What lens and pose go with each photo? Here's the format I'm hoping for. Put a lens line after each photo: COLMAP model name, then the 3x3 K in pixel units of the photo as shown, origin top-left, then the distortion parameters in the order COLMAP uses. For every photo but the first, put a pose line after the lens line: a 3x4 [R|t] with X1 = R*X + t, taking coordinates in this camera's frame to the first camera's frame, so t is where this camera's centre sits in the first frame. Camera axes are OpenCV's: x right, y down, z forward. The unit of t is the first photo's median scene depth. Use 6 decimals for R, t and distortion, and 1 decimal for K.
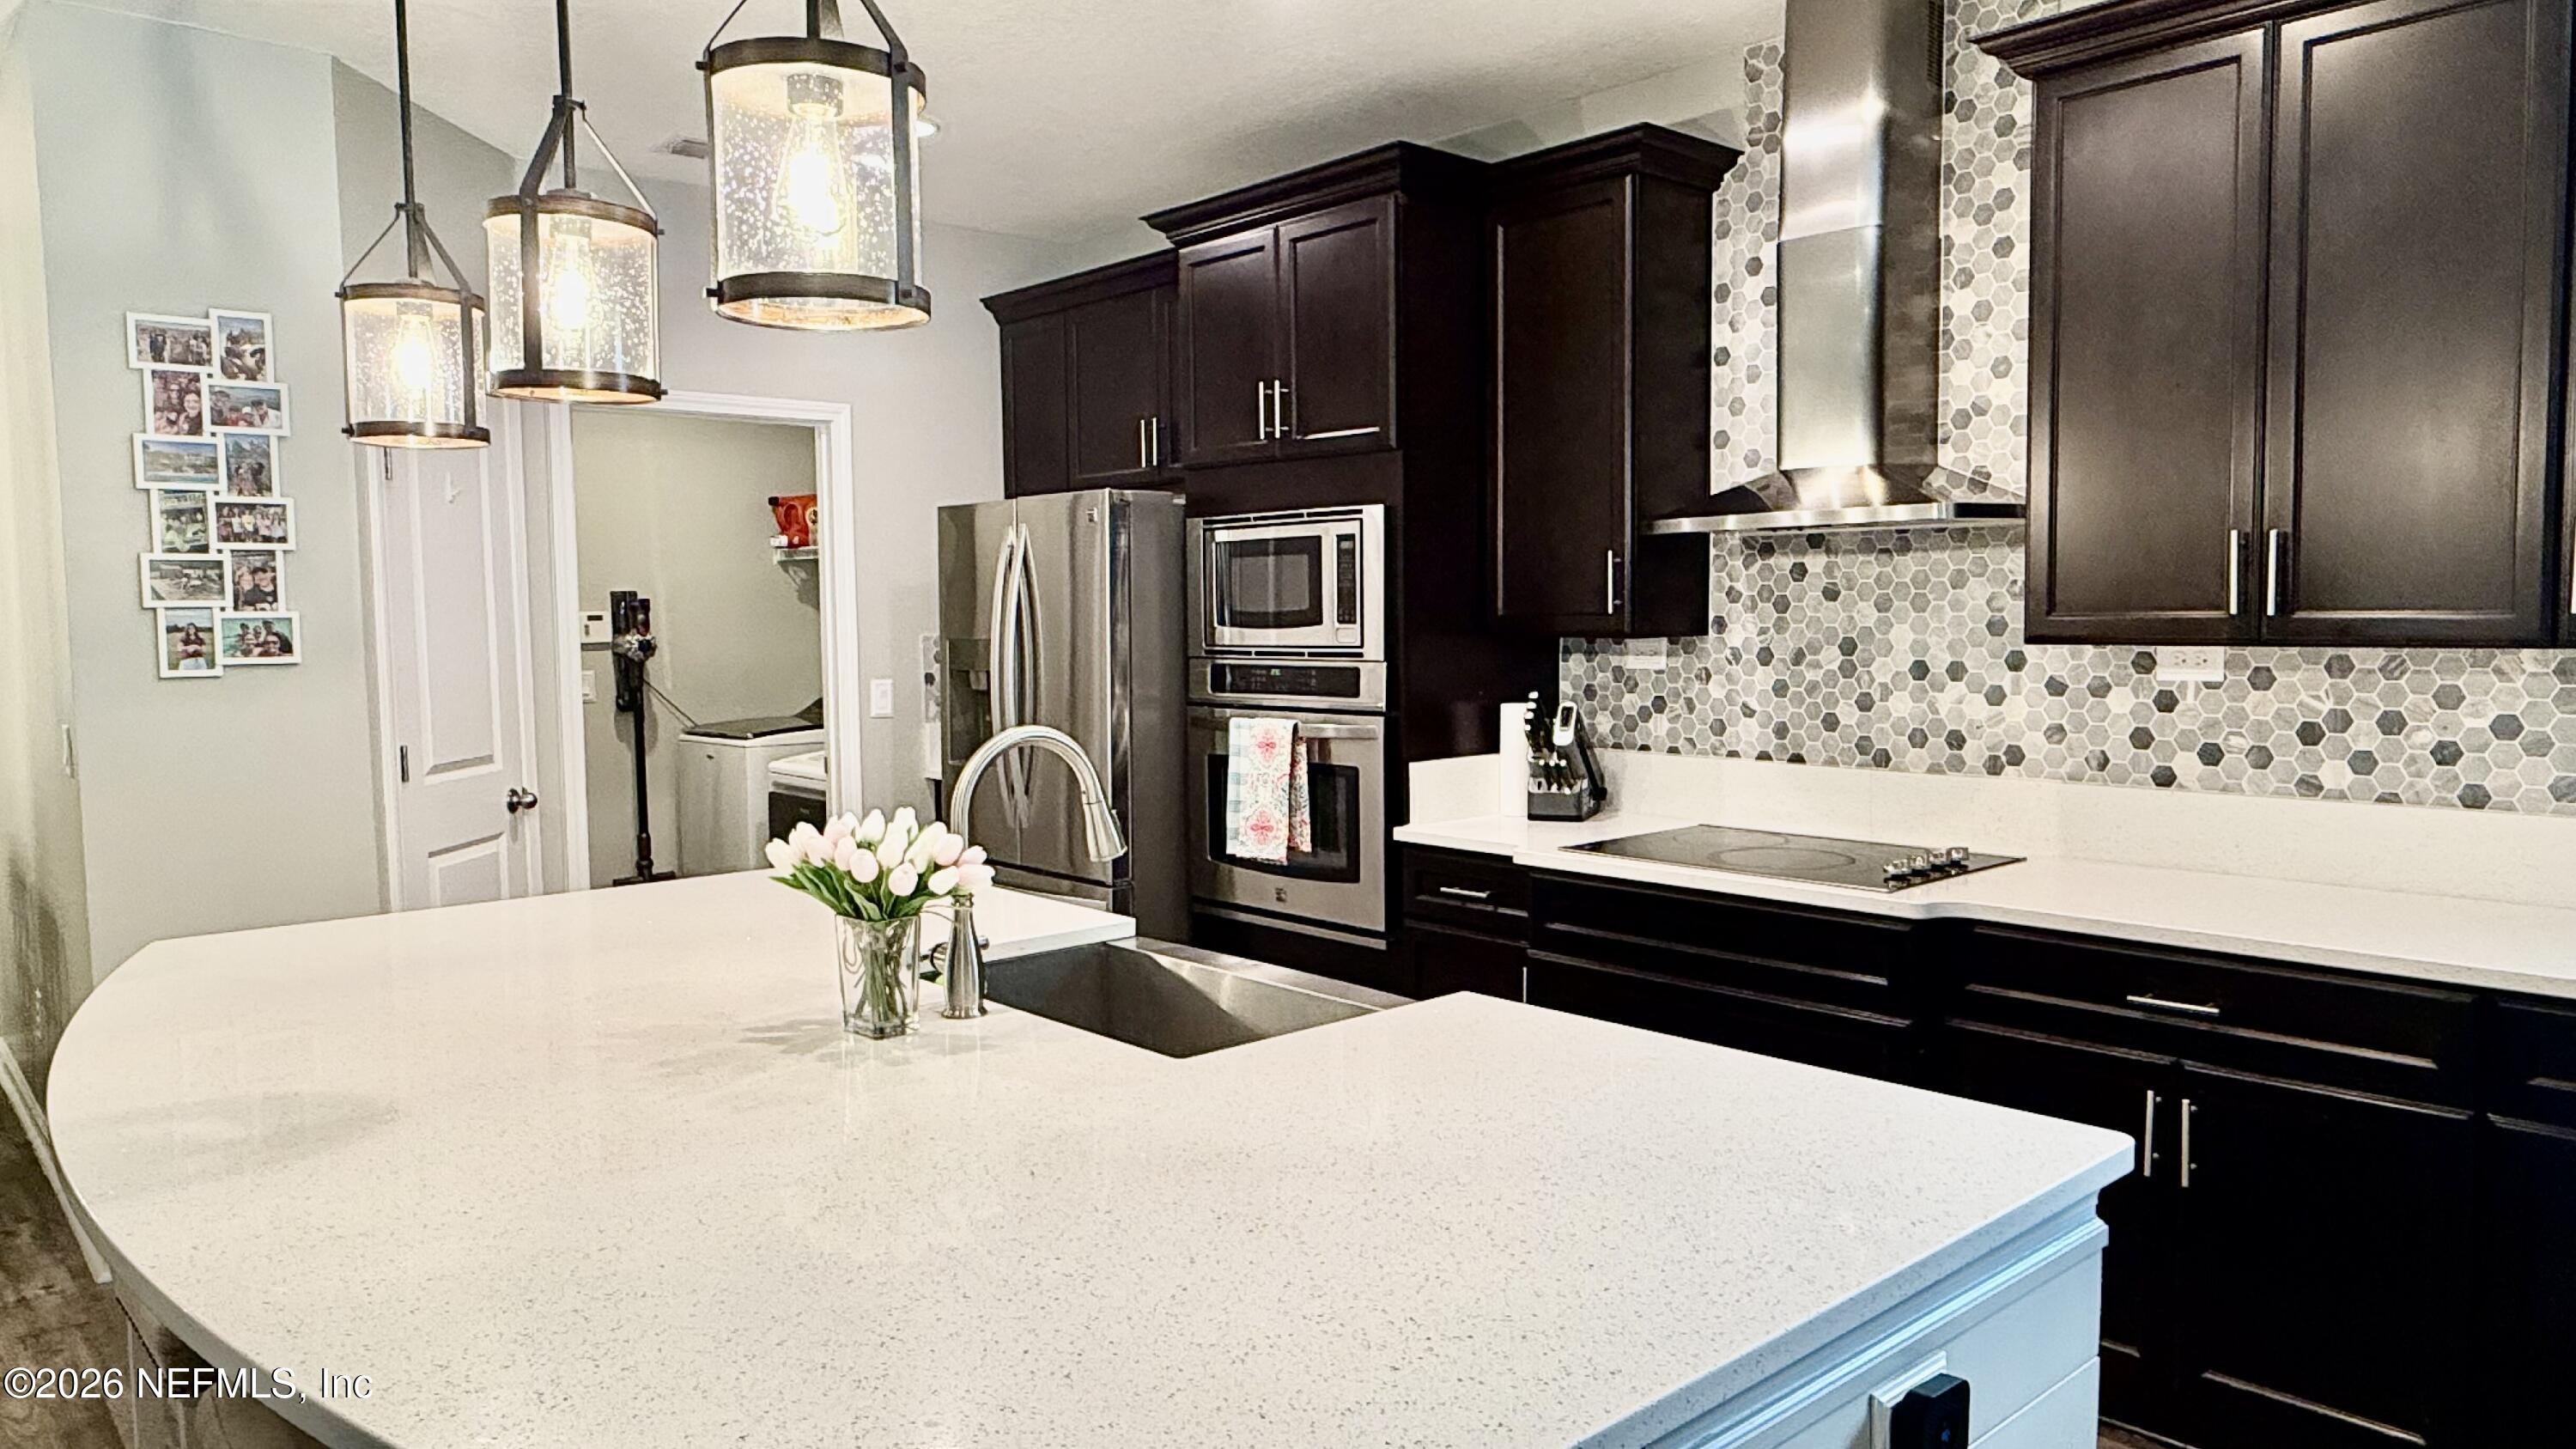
lens RADIAL K [[1689.8, 0, 1292.3], [0, 1689.8, 727.3], [0, 0, 1]] dist [0.001902, -0.000856]
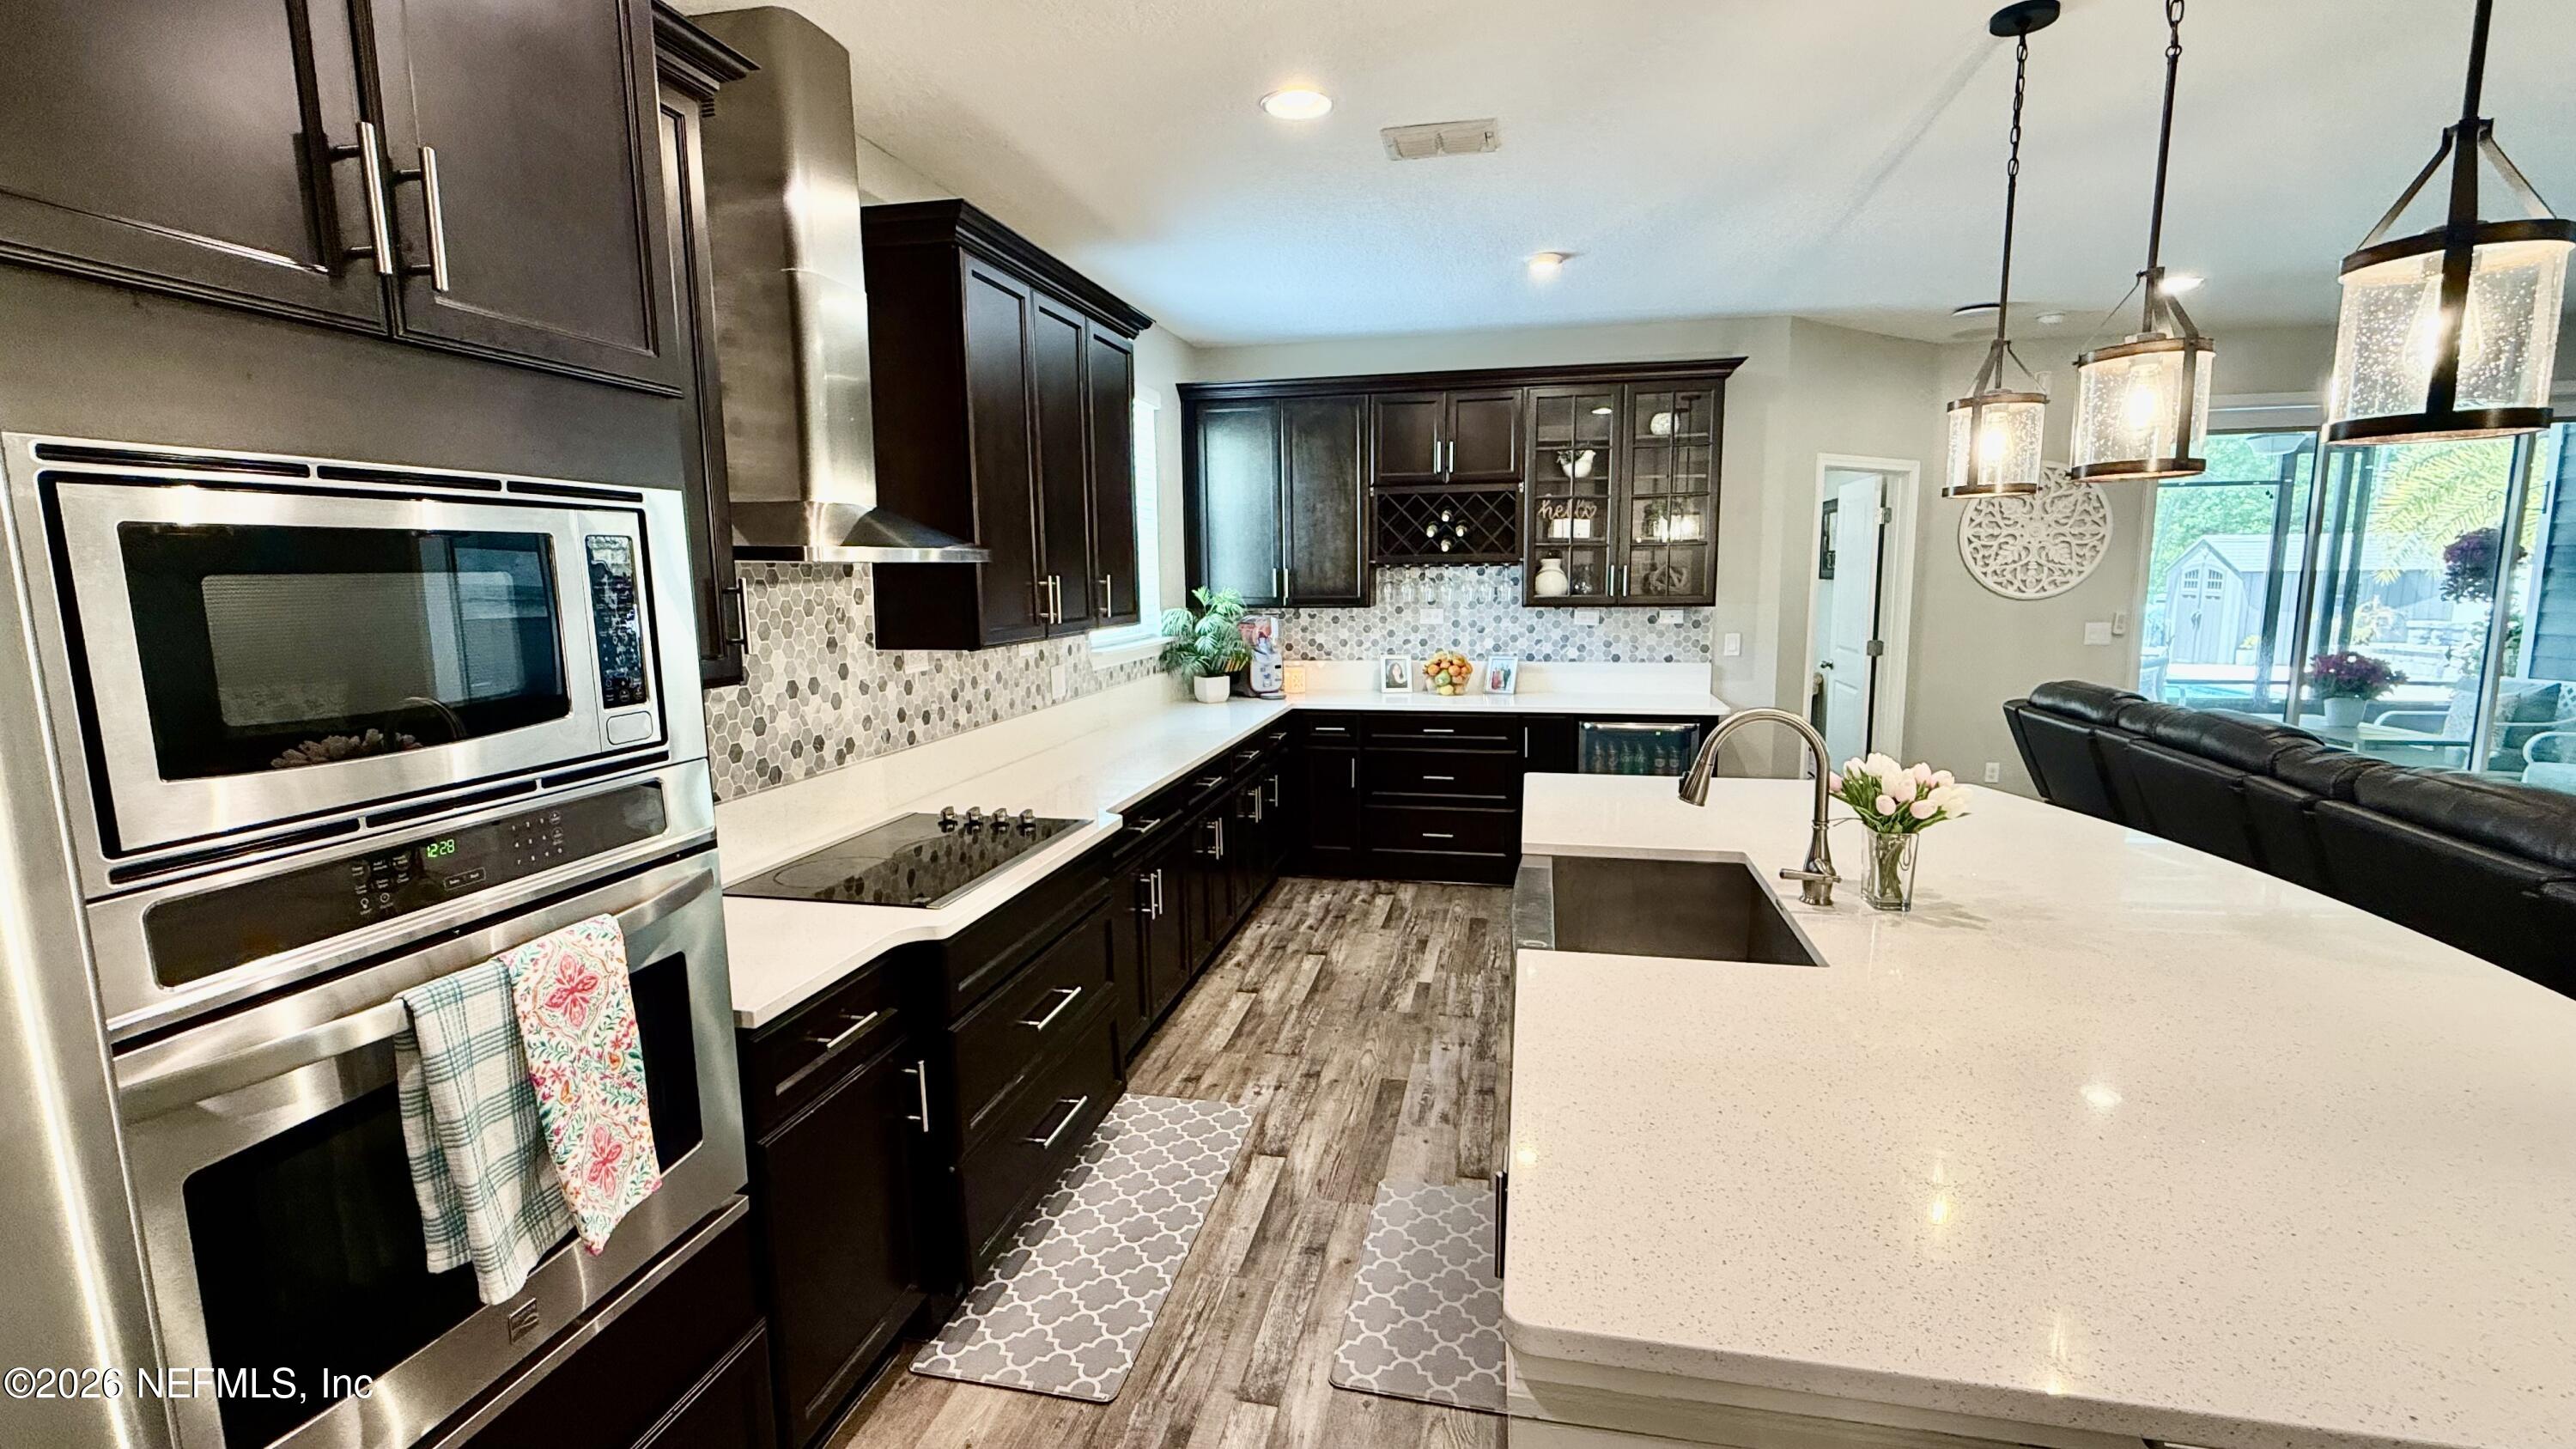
lens RADIAL K [[1105.7, 0, 1293.8], [0, 1105.7, 725.6], [0, 0, 1]] dist [0.002927, 0.000437]
pose [[-0.588406, -0.093366, 0.803157, -0.405070], [0.079298, 0.981859, 0.172235, -0.106783], [-0.804668, 0.165033, -0.570327, 1.117563]]
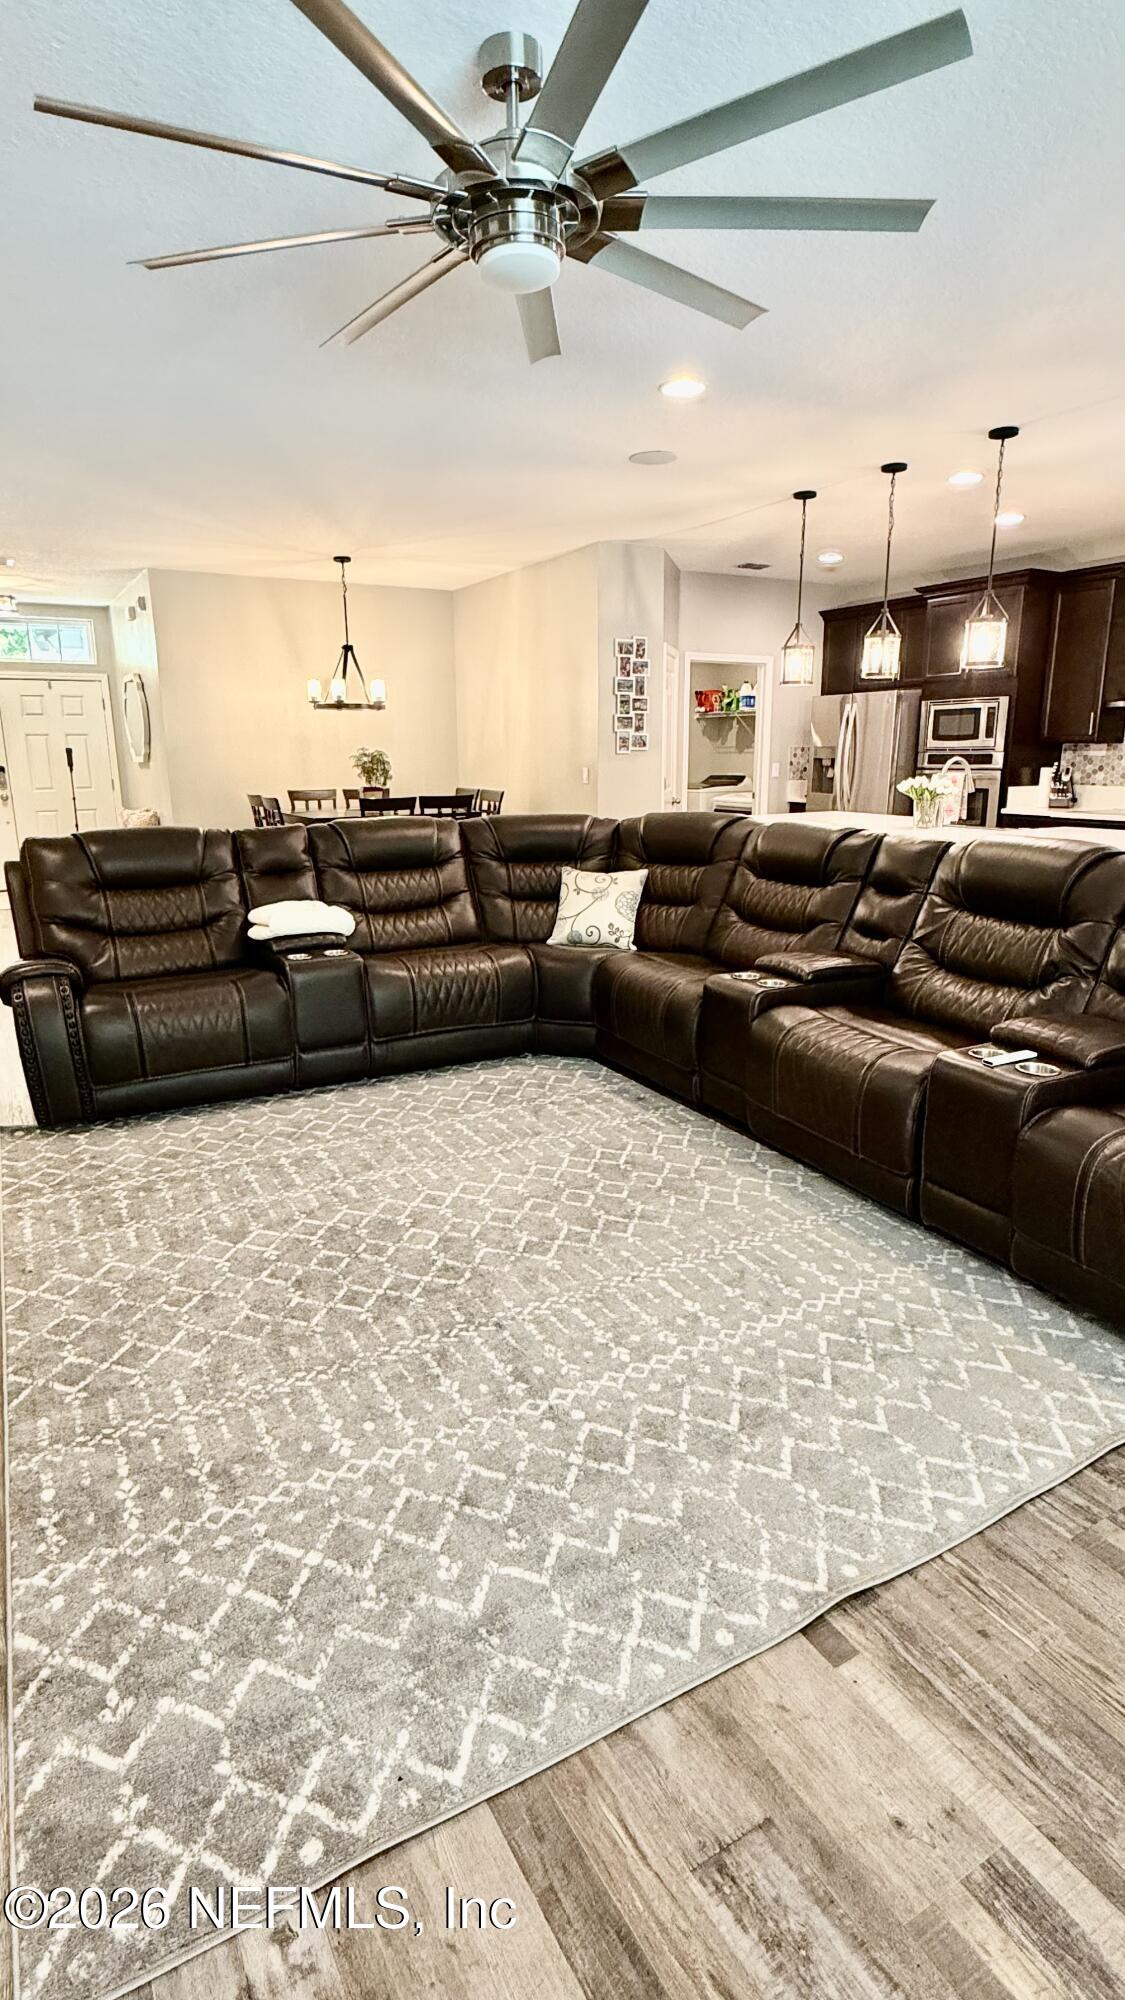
lens RADIAL K [[1012.1, 0, 563.7], [0, 1012.1, 1003.5], [0, 0, 1]] dist [-0.000960, 0.002697]
pose [[0.978906, 0.054211, -0.196989, -0.344511], [-0.019240, 0.984331, 0.175278, 0.105248], [0.203404, -0.167791, 0.964610, -0.991457]]
